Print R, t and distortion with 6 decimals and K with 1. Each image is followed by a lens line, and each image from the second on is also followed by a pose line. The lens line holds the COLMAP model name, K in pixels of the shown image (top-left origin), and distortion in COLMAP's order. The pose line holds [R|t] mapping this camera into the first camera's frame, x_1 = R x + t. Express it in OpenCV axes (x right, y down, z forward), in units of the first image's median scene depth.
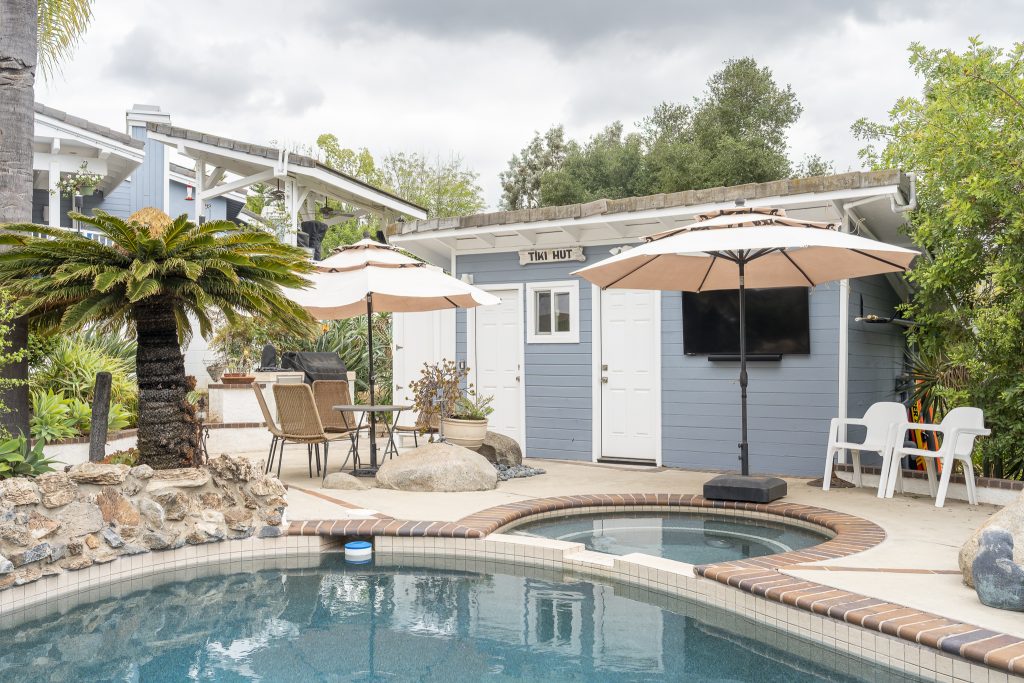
lens RADIAL K [[900.5, 0, 512.1], [0, 900.5, 342.6], [0, 0, 1]] dist [-0.004654, -0.000146]
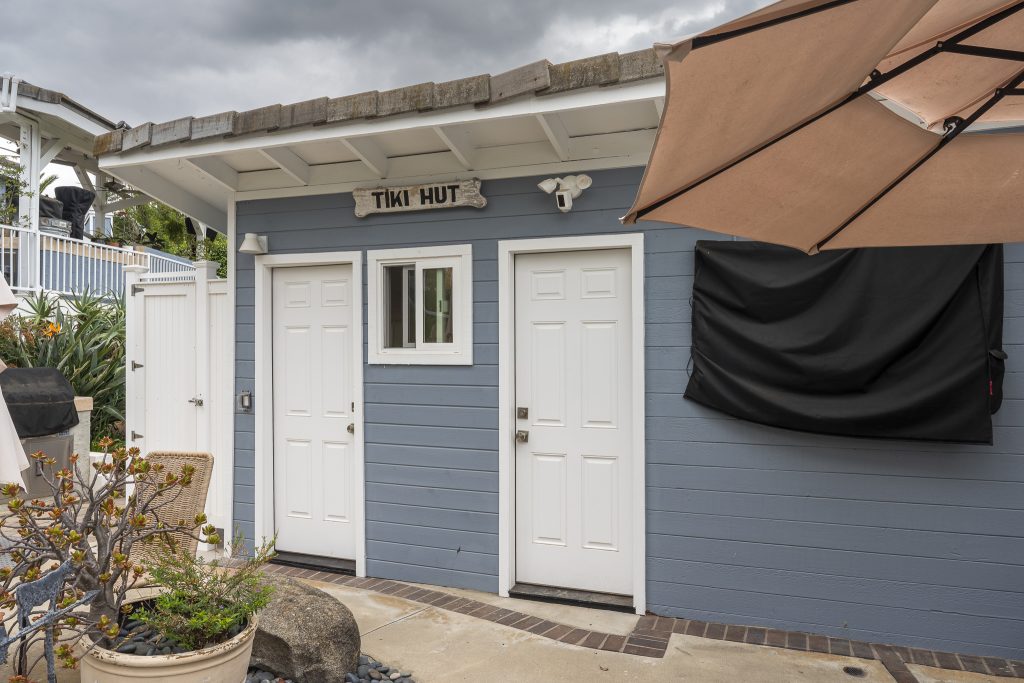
lens RADIAL K [[682.2, 0, 518.3], [0, 682.2, 342.4], [0, 0, 1]] dist [-0.001323, 0.000259]
pose [[0.969470, 0.004616, 0.245167, 0.003518], [-0.005448, 0.999981, 0.002717, -0.013581], [-0.245149, -0.003970, 0.969477, 0.595290]]
